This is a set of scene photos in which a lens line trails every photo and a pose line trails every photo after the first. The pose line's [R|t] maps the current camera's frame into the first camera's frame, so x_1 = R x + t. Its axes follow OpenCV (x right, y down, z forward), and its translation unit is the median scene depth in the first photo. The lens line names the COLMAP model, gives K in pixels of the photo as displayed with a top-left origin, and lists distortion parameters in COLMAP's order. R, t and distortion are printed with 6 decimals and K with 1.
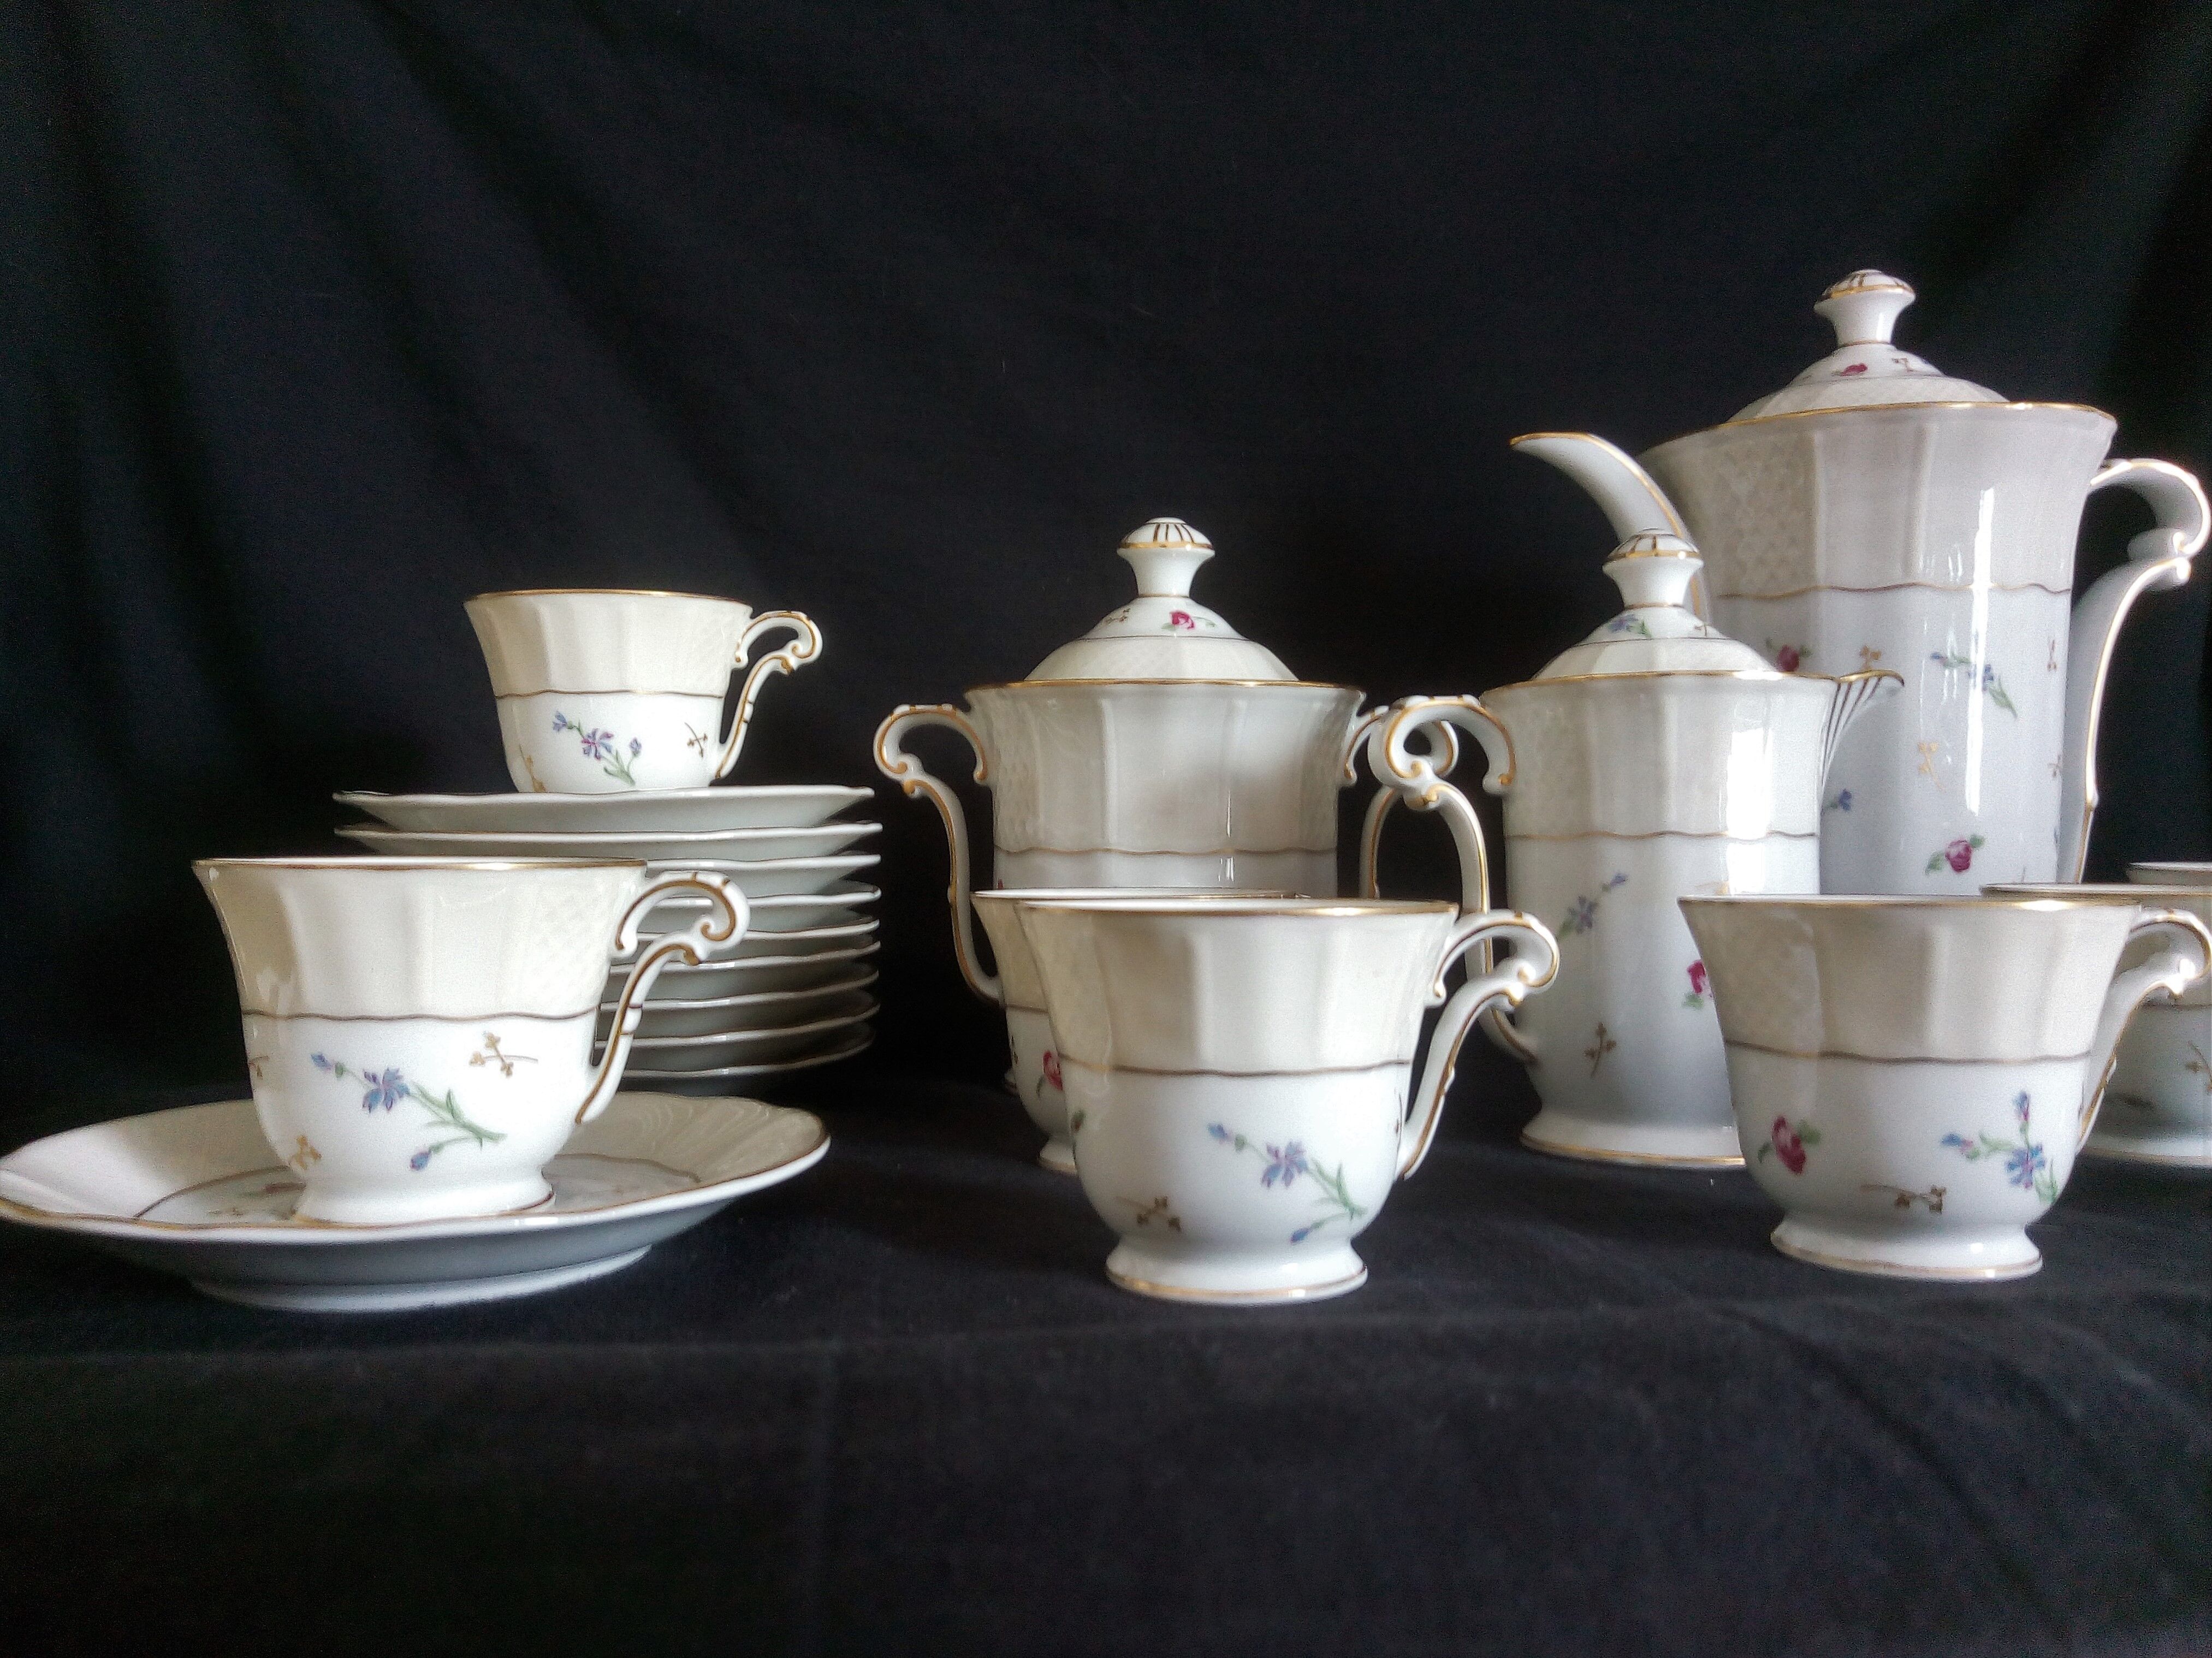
lens RADIAL K [[1773.7, 0, 1098.8], [0, 1773.7, 826.7], [0, 0, 1]] dist [0.024940, -0.072173]
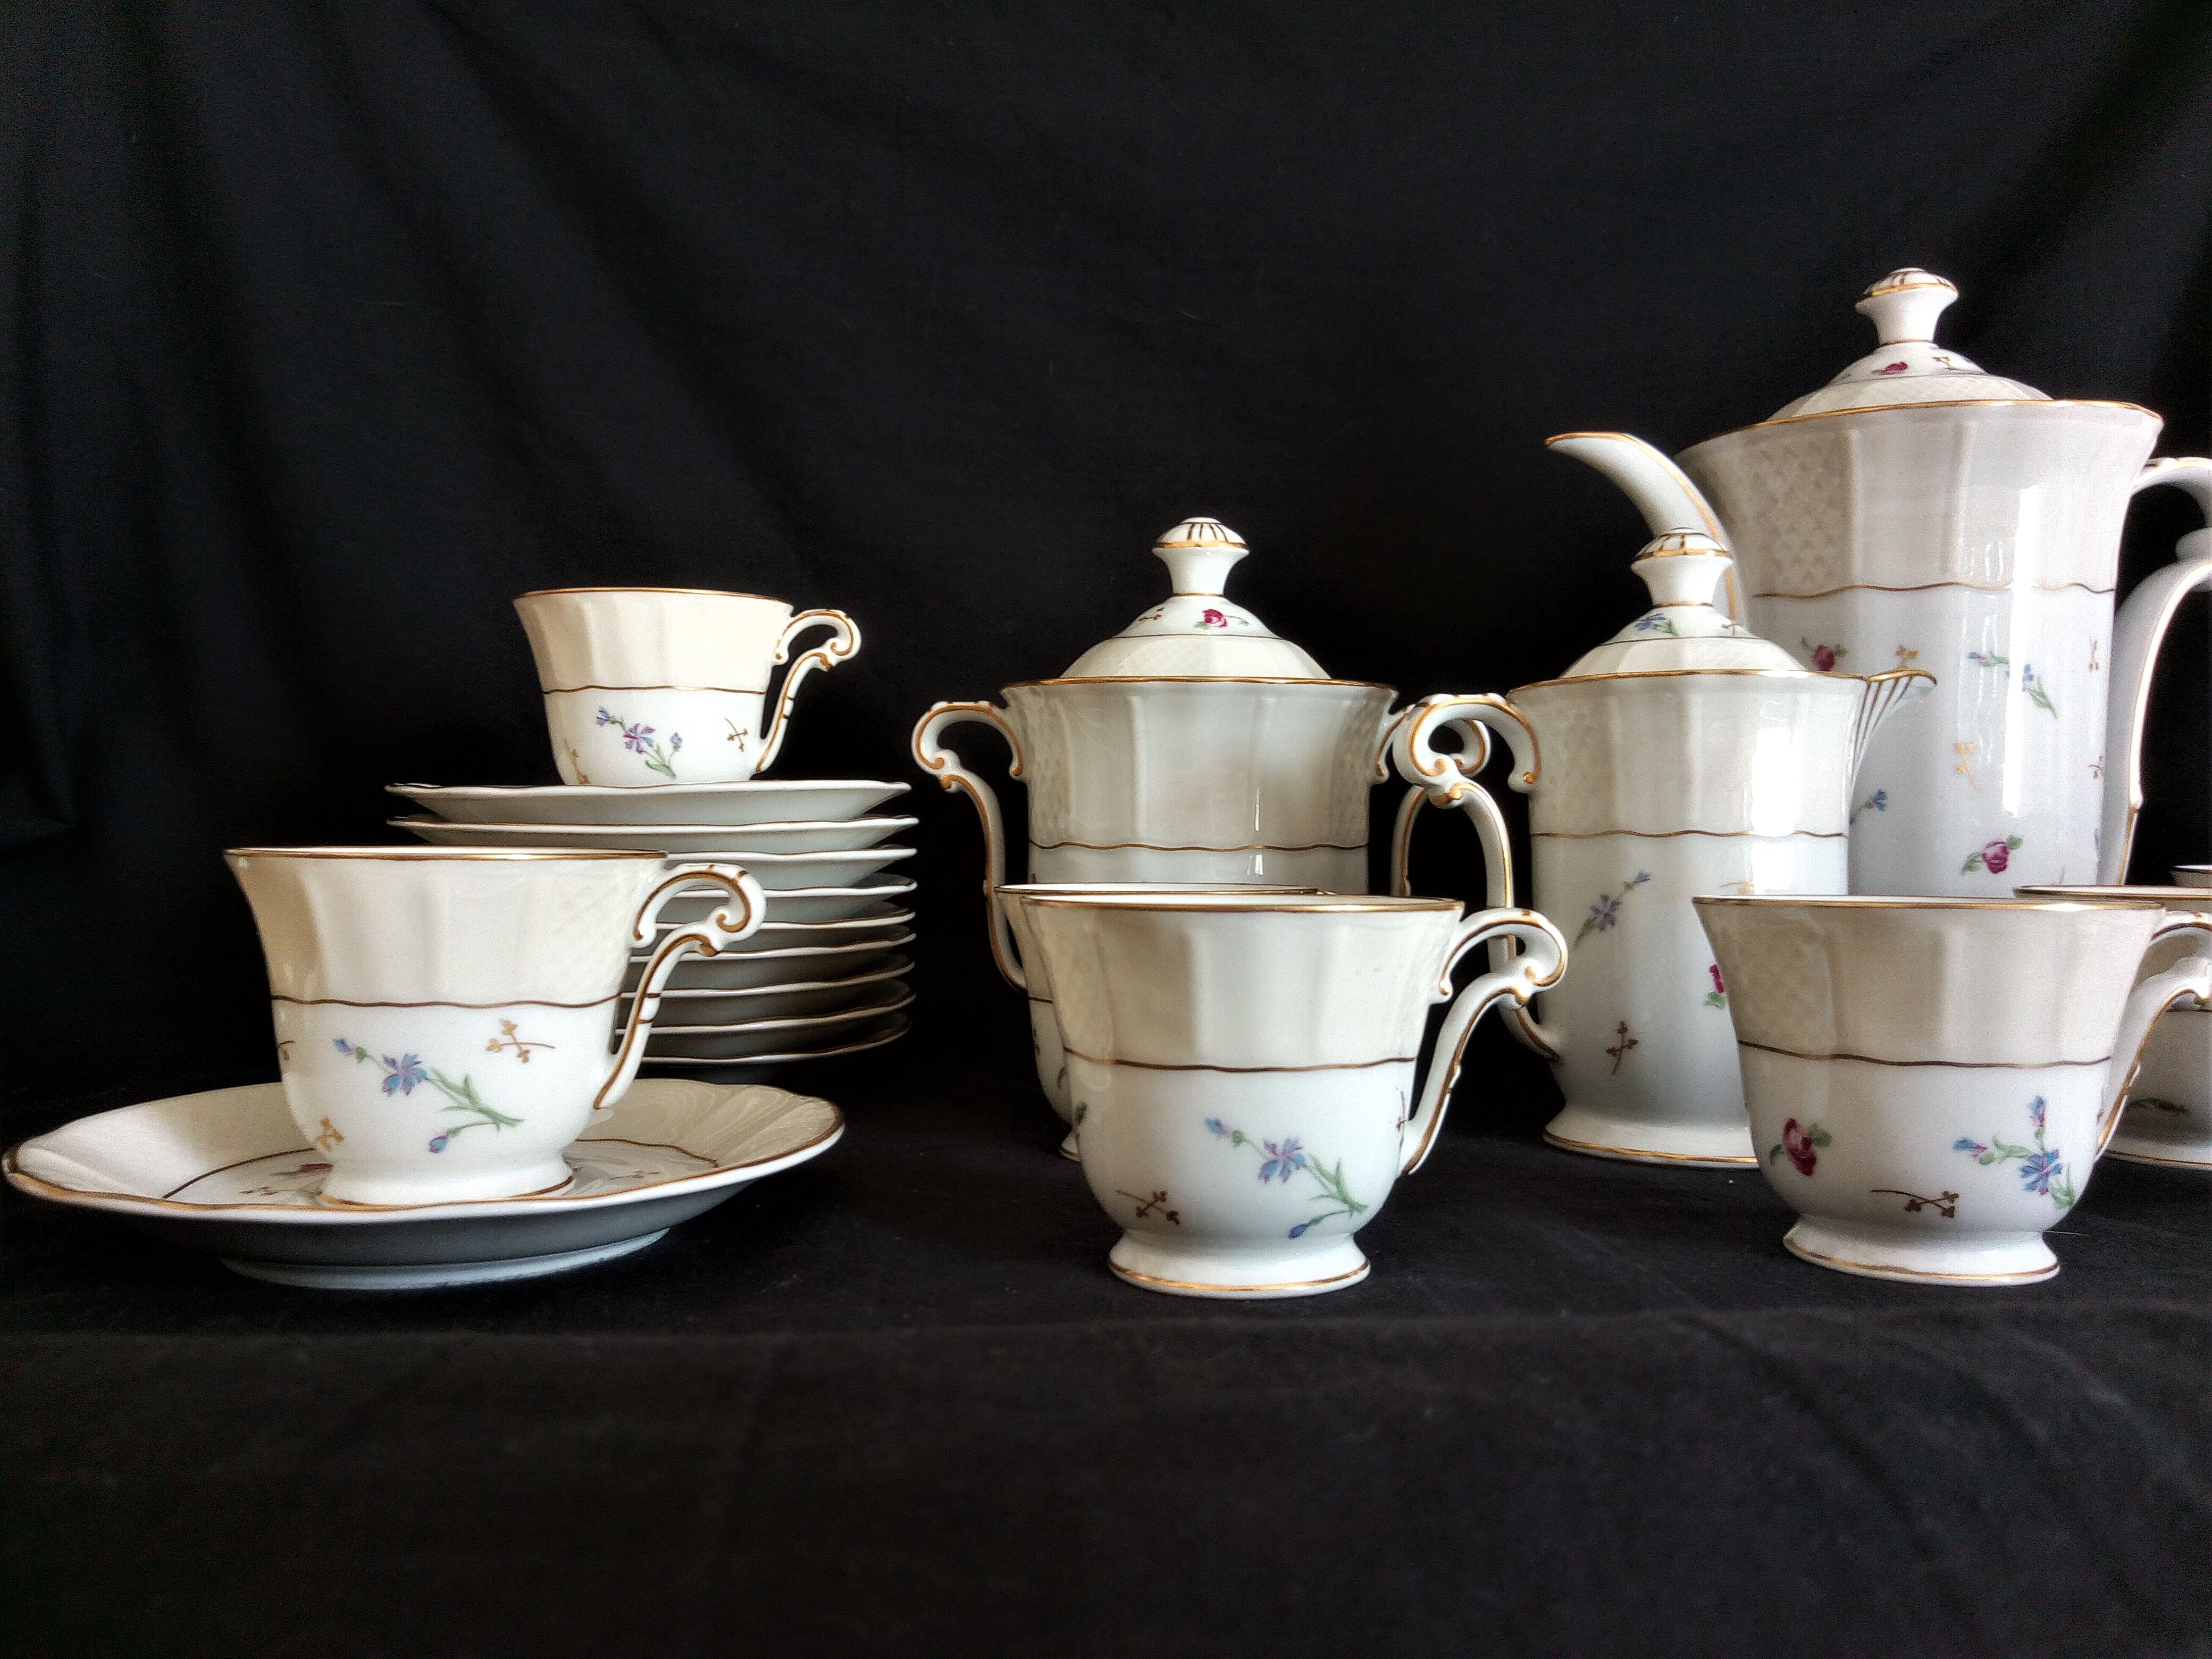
lens RADIAL K [[1727.8, 0, 1099.7], [0, 1727.8, 829.4], [0, 0, 1]] dist [0.022826, -0.067338]
pose [[0.999132, 0.006387, -0.041164, 0.024598], [-0.006227, 0.999973, 0.004020, 0.000456], [0.041189, -0.003761, 0.999144, 0.013647]]
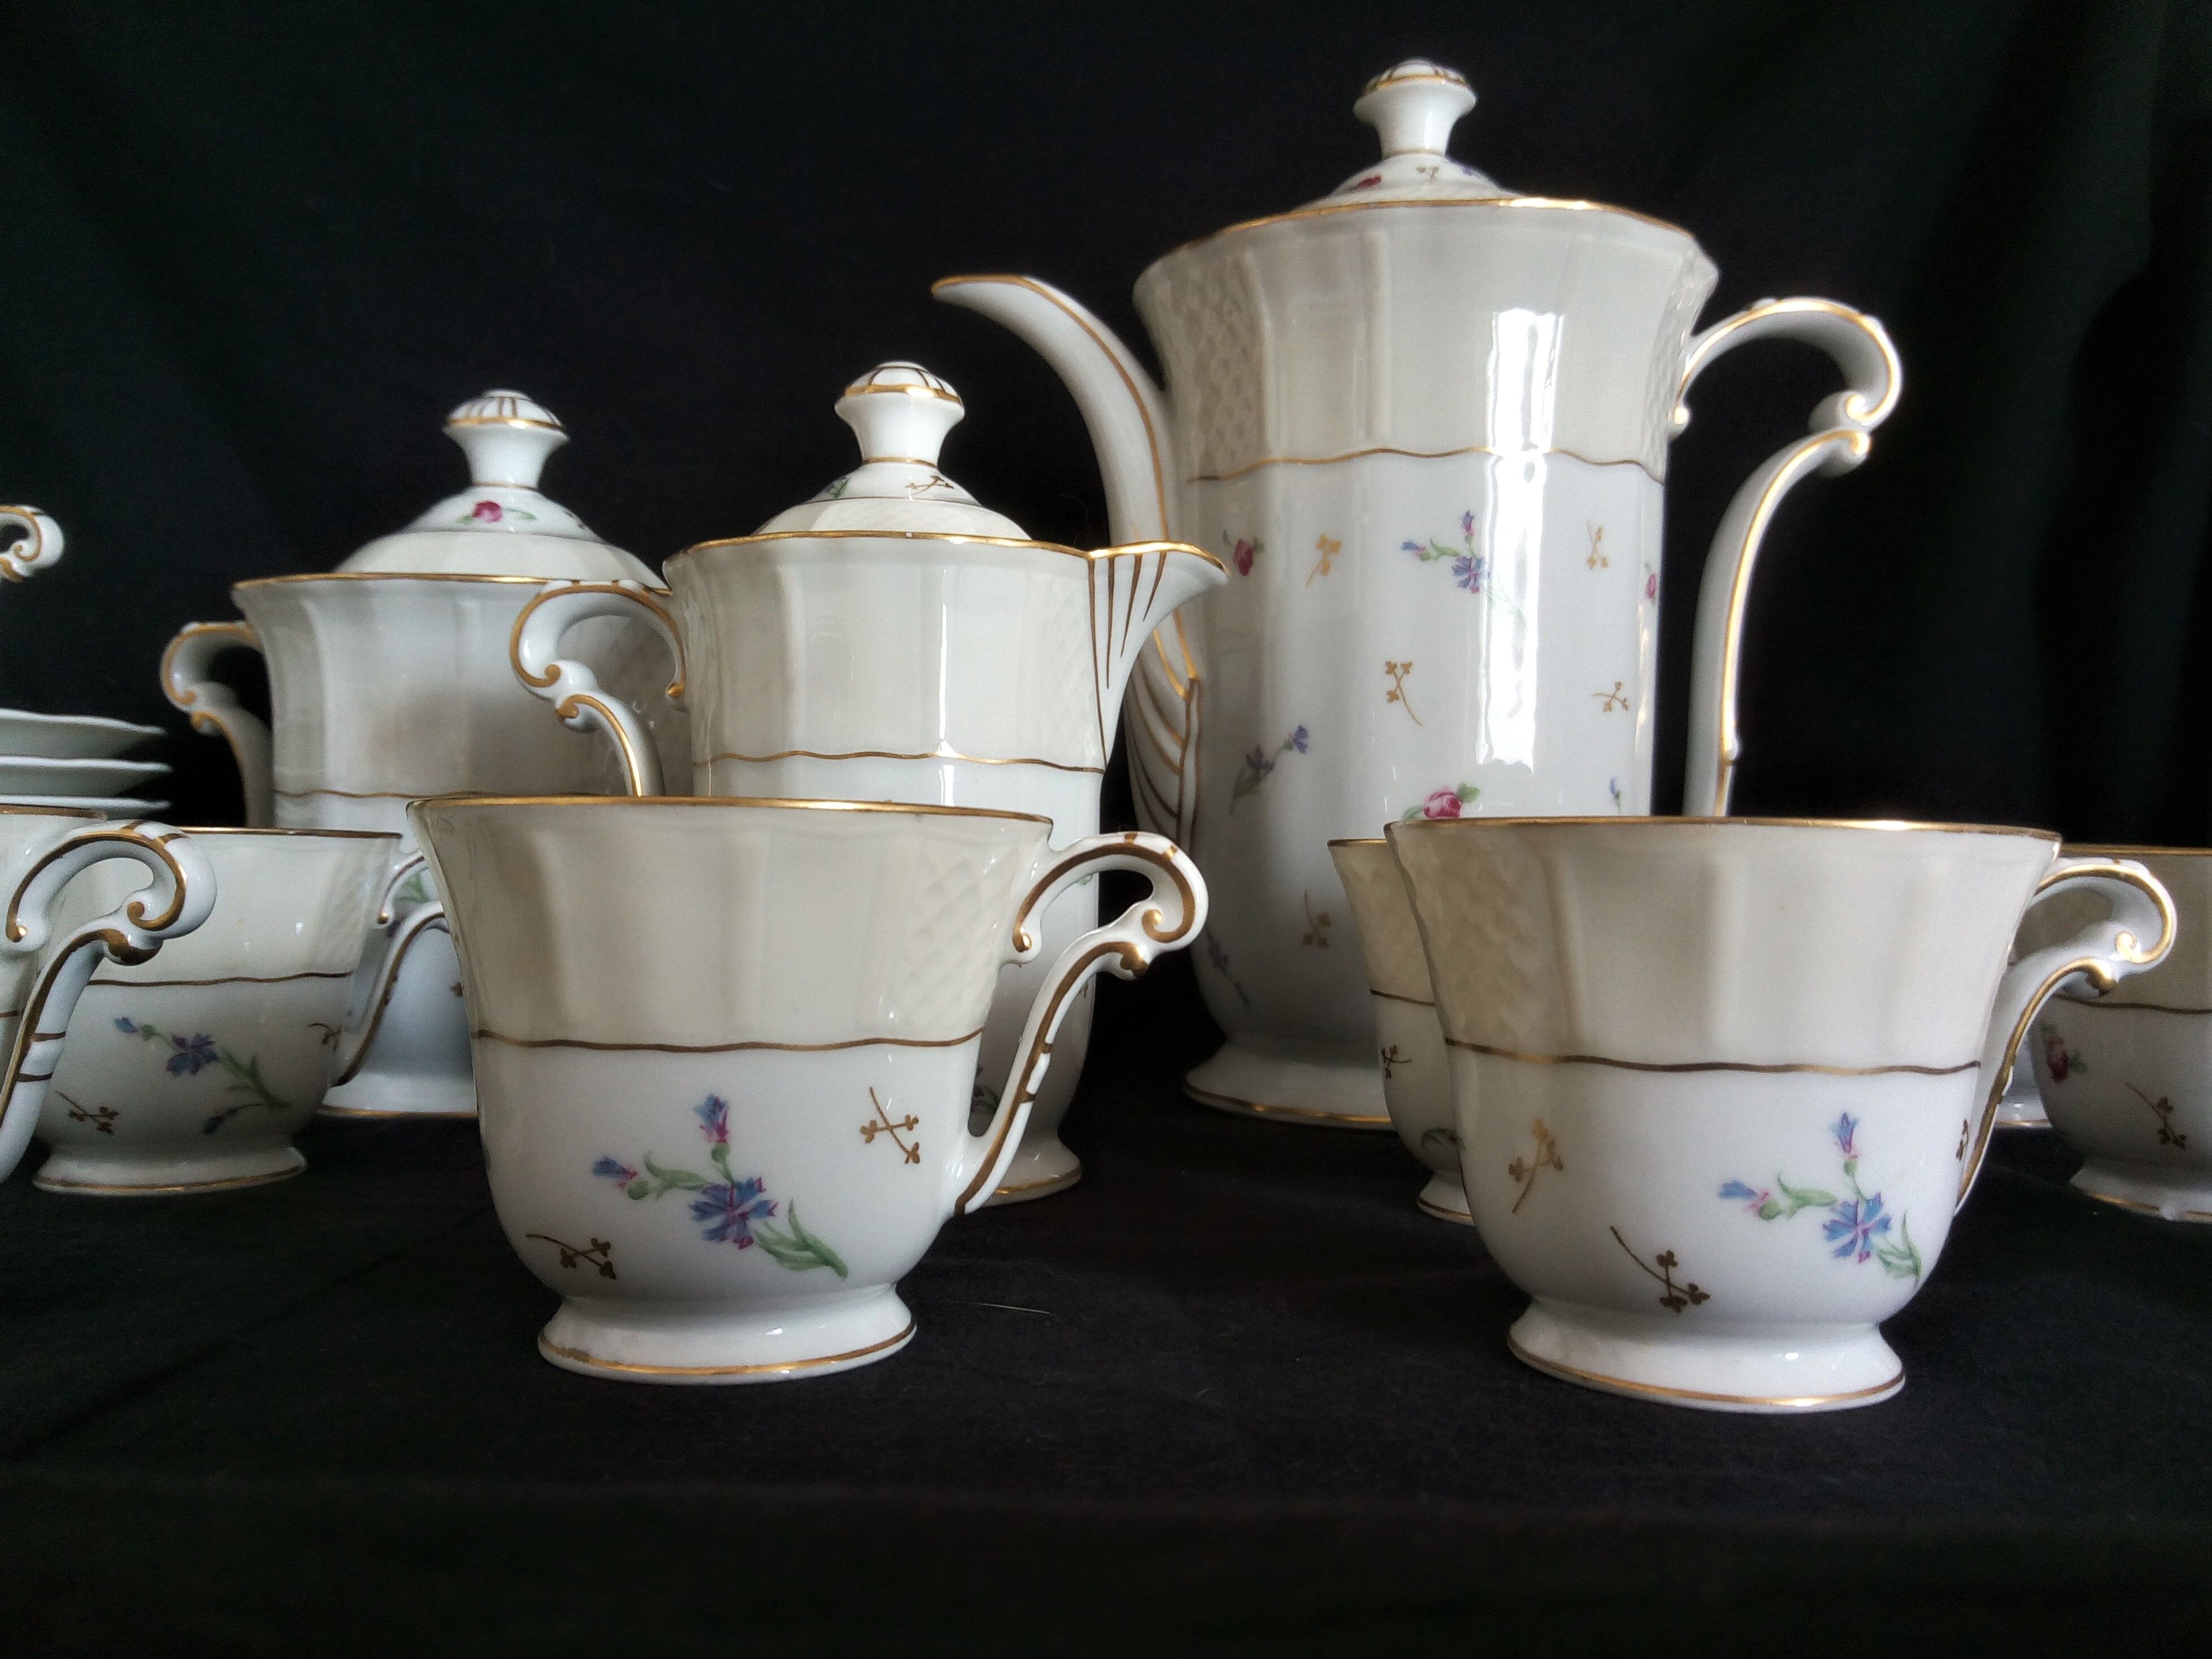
lens RADIAL K [[1848.4, 0, 1112.0], [0, 1848.4, 824.8], [0, 0, 1]] dist [0.046337, -0.149964]
pose [[0.992264, 0.010087, -0.123735, 0.472569], [-0.011881, 0.999835, -0.013768, 0.036863], [0.123575, 0.015131, 0.992220, 0.219991]]
